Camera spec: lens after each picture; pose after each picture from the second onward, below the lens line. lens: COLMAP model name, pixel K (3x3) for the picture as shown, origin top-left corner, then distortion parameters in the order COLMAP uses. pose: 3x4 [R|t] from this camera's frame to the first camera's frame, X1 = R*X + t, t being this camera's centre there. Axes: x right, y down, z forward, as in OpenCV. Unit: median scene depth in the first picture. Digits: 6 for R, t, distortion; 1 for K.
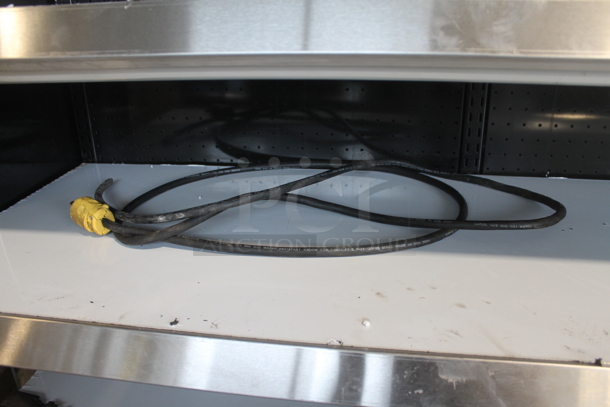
lens RADIAL K [[522.5, 0, 304.3], [0, 522.5, 189.0], [0, 0, 1]] dist [-0.153457, 0.129639]
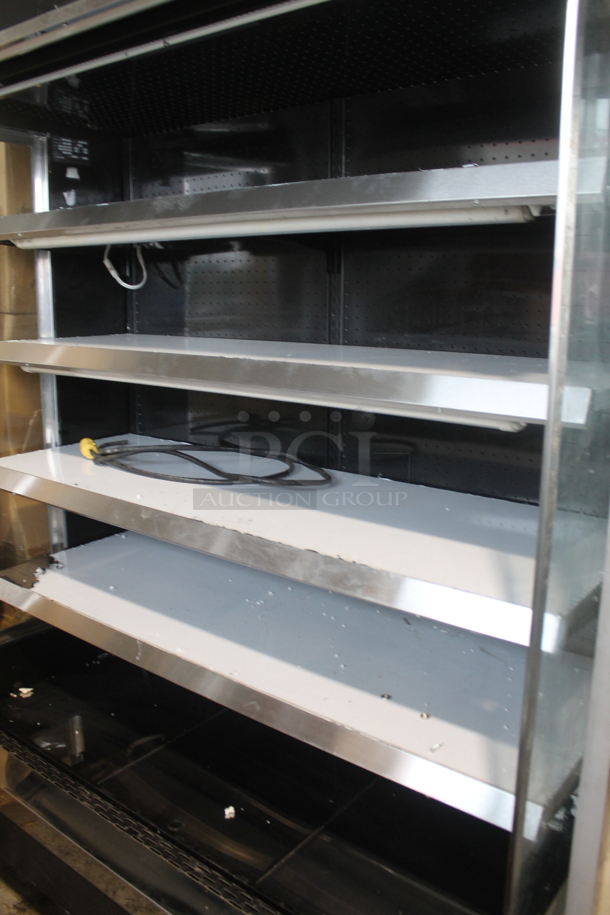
lens RADIAL K [[783.7, 0, 305.0], [0, 783.7, 457.5], [0, 0, 1]] dist [-0.153457, 0.129639]
pose [[0.873158, 0.130483, -0.469647, 1.615778], [-0.197900, 0.975418, -0.096928, 0.203678], [0.445455, 0.177577, 0.877517, -1.127370]]
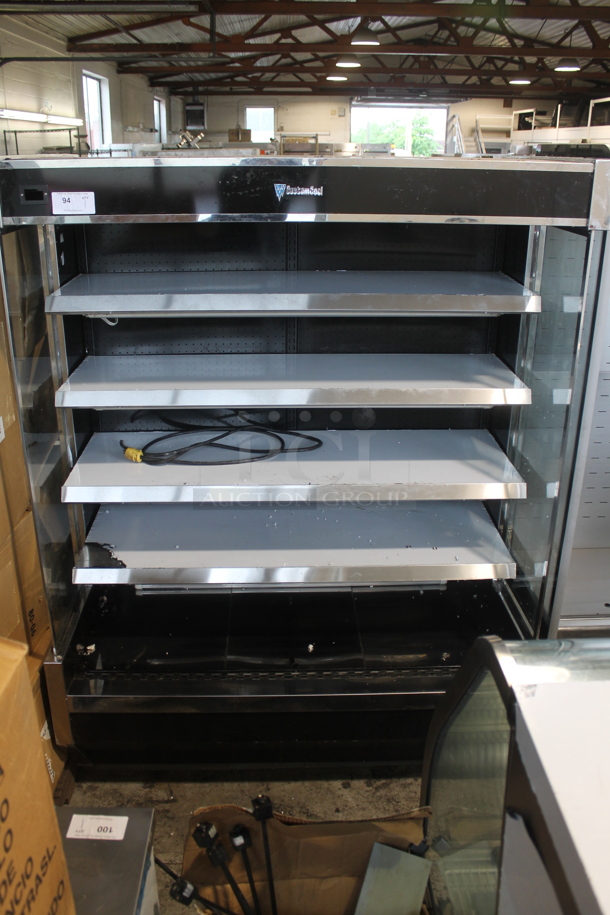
lens RADIAL K [[783.7, 0, 305.0], [0, 783.7, 457.5], [0, 0, 1]] dist [-0.153457, 0.129639]
pose [[0.979754, -0.047822, 0.194412, -0.341506], [0.044087, 0.998751, 0.023498, 0.011688], [-0.195293, -0.014451, 0.980638, -2.907884]]
